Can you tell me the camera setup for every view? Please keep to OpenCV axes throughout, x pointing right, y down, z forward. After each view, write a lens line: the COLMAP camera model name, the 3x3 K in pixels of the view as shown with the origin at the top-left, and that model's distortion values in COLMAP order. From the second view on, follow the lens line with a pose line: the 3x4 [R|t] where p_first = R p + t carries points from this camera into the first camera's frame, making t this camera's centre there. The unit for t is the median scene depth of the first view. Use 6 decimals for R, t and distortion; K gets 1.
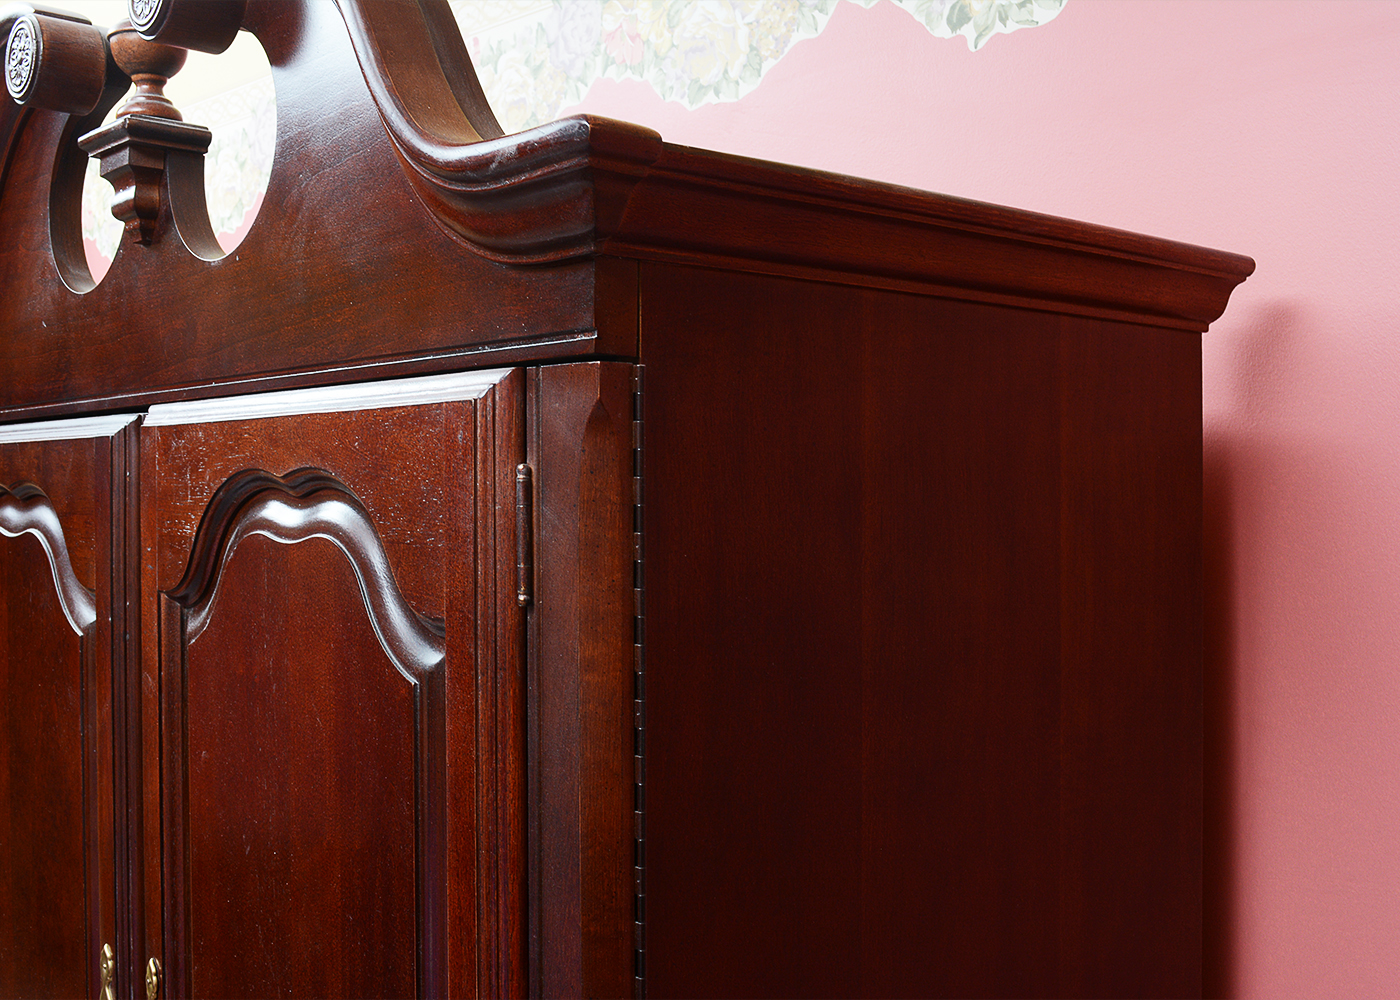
lens RADIAL K [[1620.3, 0, 700.0], [0, 1620.3, 500.0], [0, 0, 1]] dist [-0.026564, -0.052338]
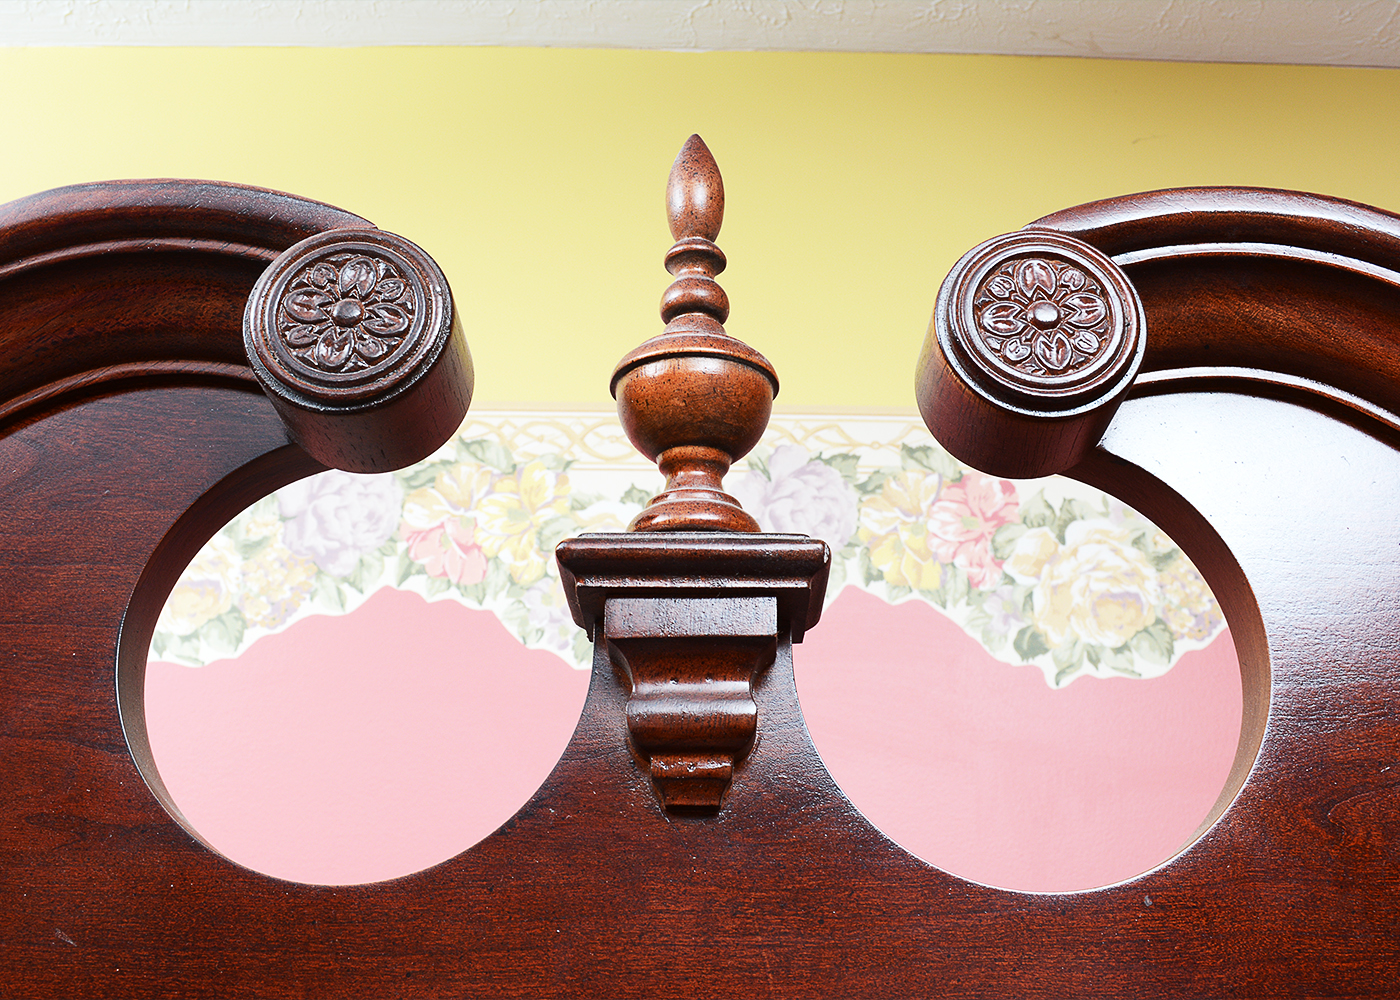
lens RADIAL K [[1611.3, 0, 700.0], [0, 1611.3, 500.0], [0, 0, 1]] dist [0.096522, -0.009311]
pose [[0.630718, 0.323661, 0.705293, -0.481267], [0.016011, 0.903248, -0.428821, -0.005166], [-0.775847, 0.281758, 0.564513, 0.531856]]
